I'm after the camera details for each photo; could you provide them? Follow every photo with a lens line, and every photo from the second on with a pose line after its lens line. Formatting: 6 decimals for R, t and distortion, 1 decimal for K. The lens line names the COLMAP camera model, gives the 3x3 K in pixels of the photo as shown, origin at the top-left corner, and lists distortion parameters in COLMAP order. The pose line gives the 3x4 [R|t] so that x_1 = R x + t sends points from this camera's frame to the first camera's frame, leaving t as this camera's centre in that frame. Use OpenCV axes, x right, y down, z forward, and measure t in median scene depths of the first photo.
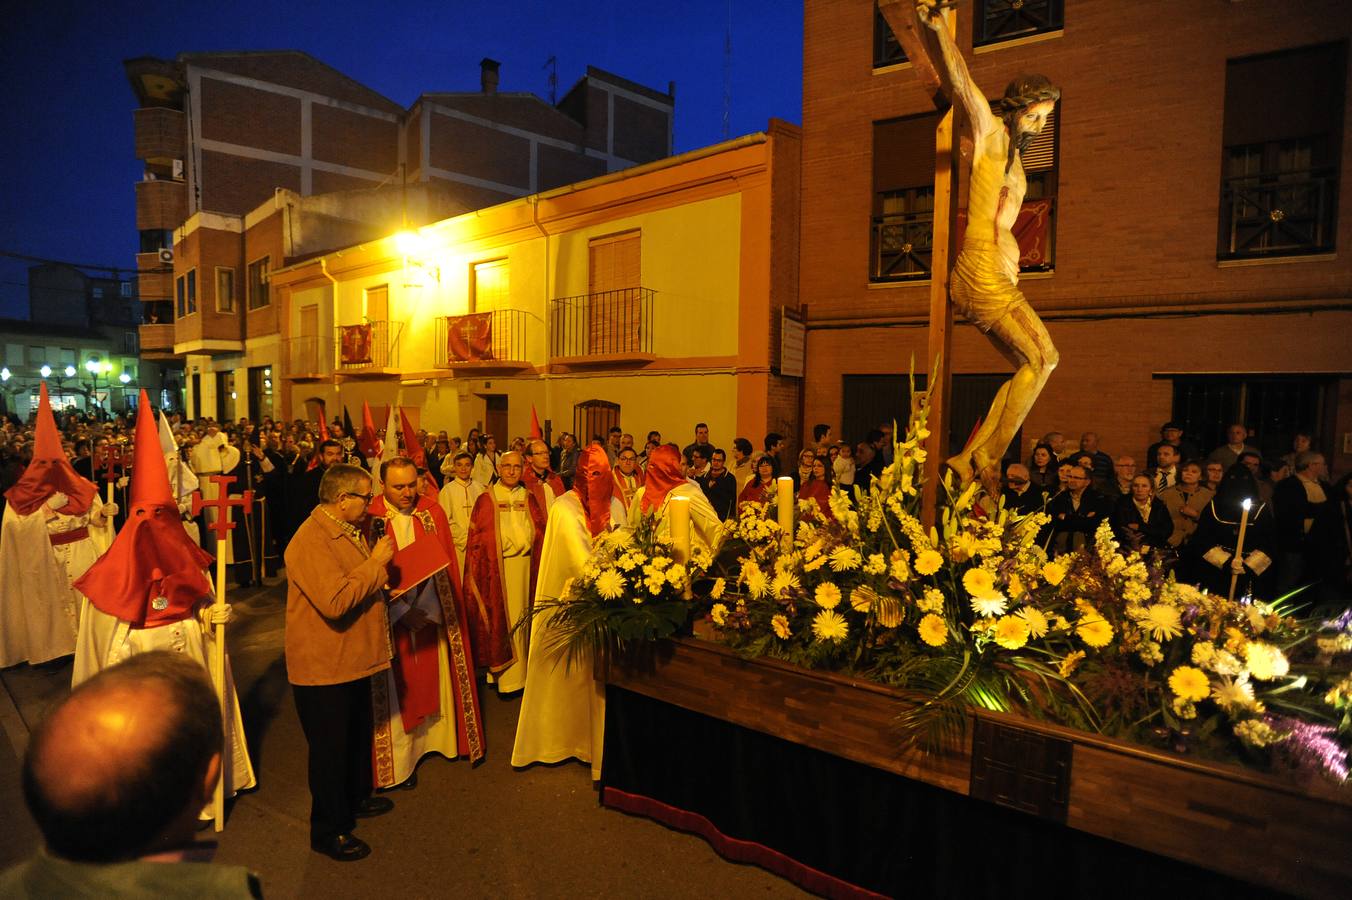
lens RADIAL K [[636.5, 0, 676.0], [0, 636.5, 450.0], [0, 0, 1]] dist [-0.049678, 0.013589]
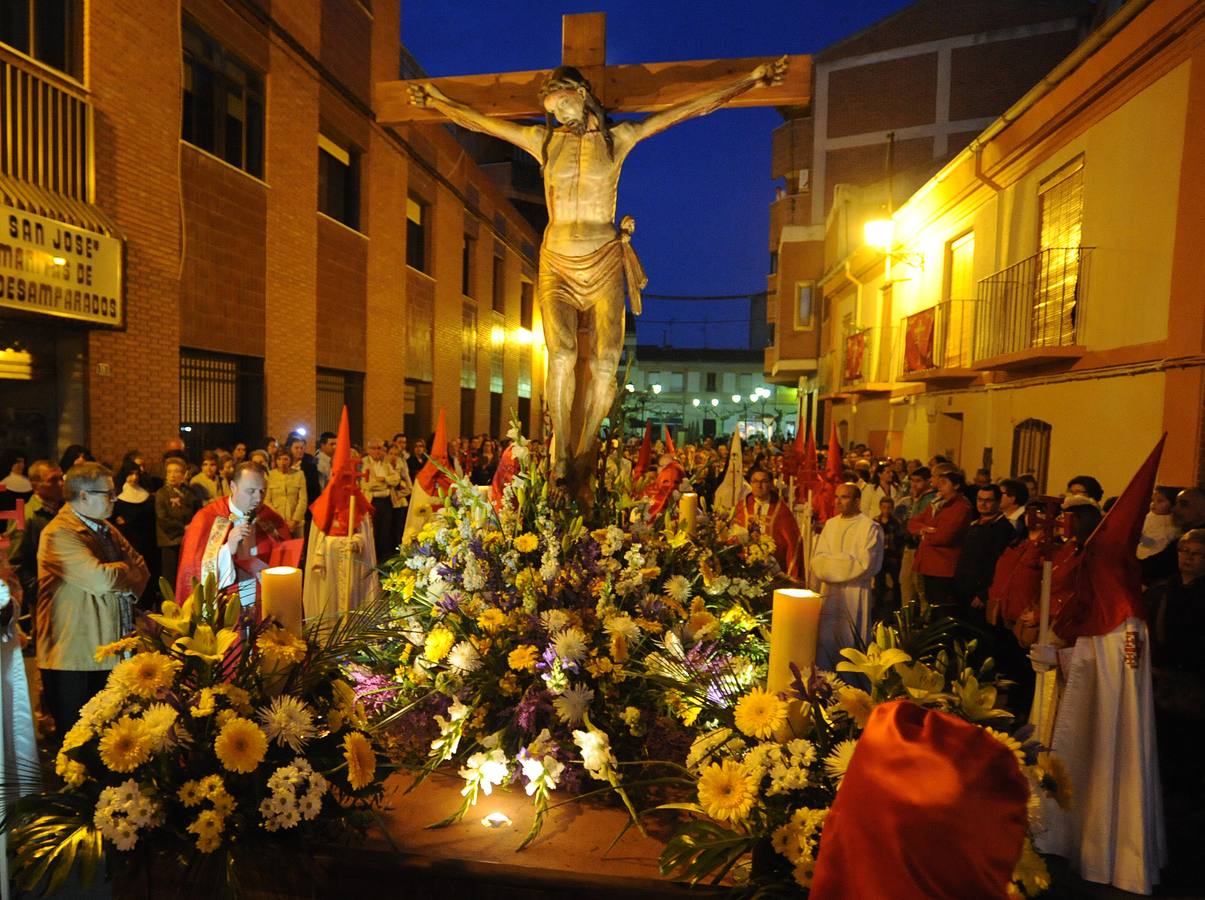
lens RADIAL K [[833.9, 0, 453.2], [0, 833.9, 490.3], [0, 0, 1]] dist [-0.050465, 0.006735]
pose [[0.388351, 0.063900, -0.919293, 0.168281], [-0.065664, 0.996976, 0.041561, 0.000835], [0.919169, 0.044224, 0.391372, 0.035437]]
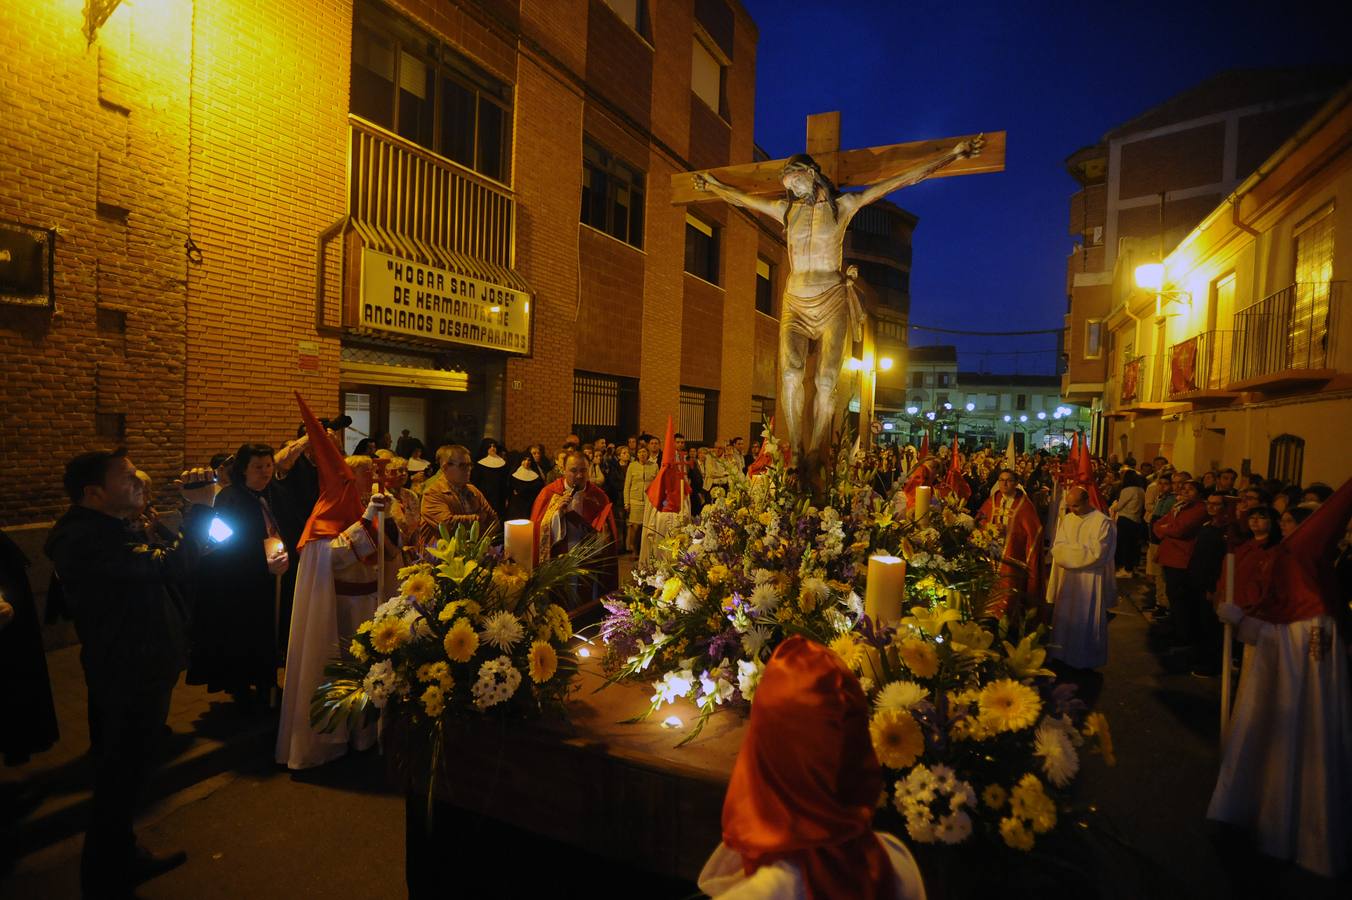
lens RADIAL K [[636.5, 0, 676.0], [0, 636.5, 450.0], [0, 0, 1]] dist [-0.049678, 0.013589]
pose [[0.191382, 0.026202, -0.981166, 0.175645], [-0.092433, 0.995682, 0.008560, 0.000654], [0.977153, 0.089054, 0.192978, 0.054122]]
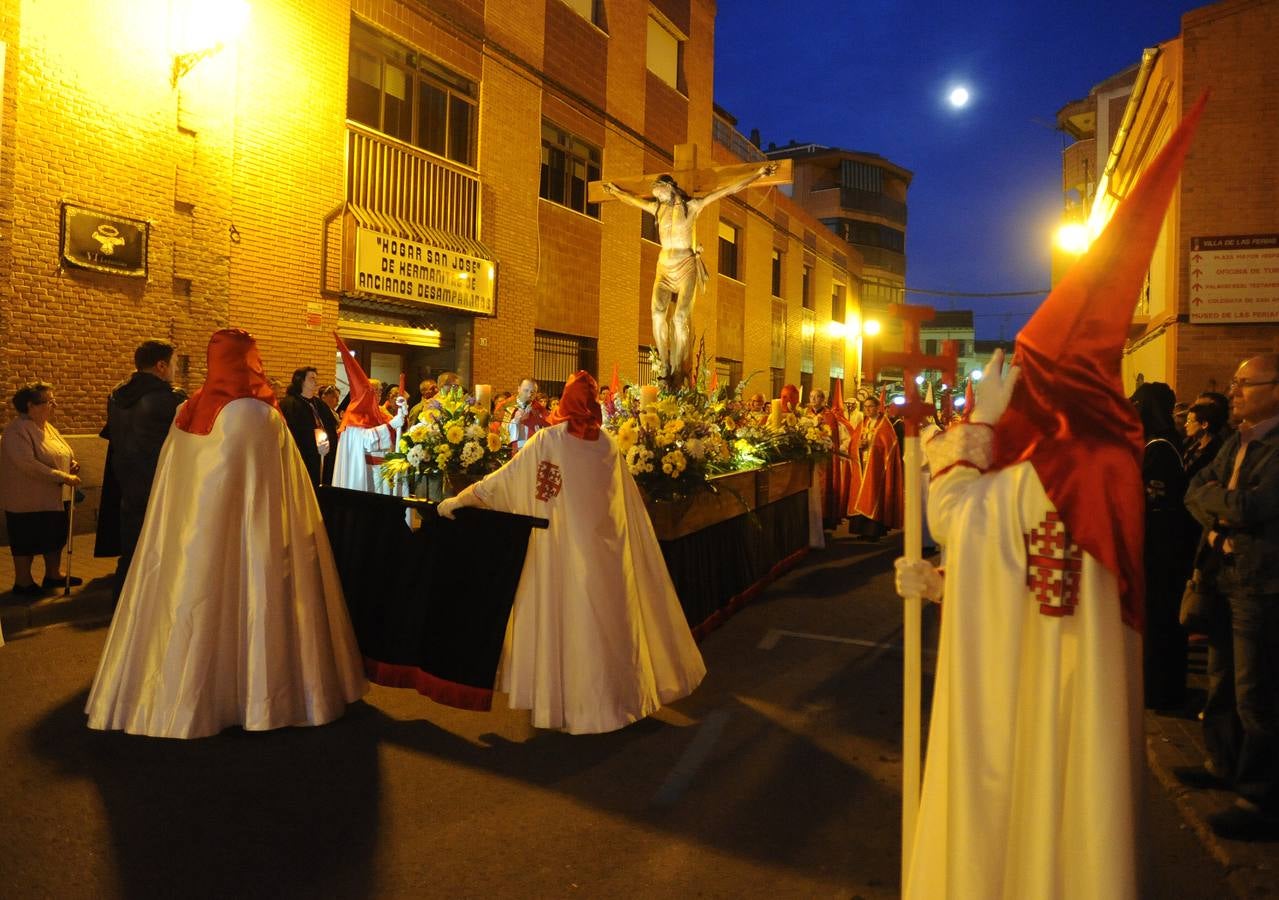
lens RADIAL K [[728.4, 0, 672.0], [0, 728.4, 407.0], [0, 0, 1]] dist [-0.045967, 0.000502]
pose [[0.199308, -0.011813, -0.979866, 0.276393], [-0.080405, 0.996359, -0.028366, 0.018898], [0.976633, 0.084440, 0.197632, 0.061445]]
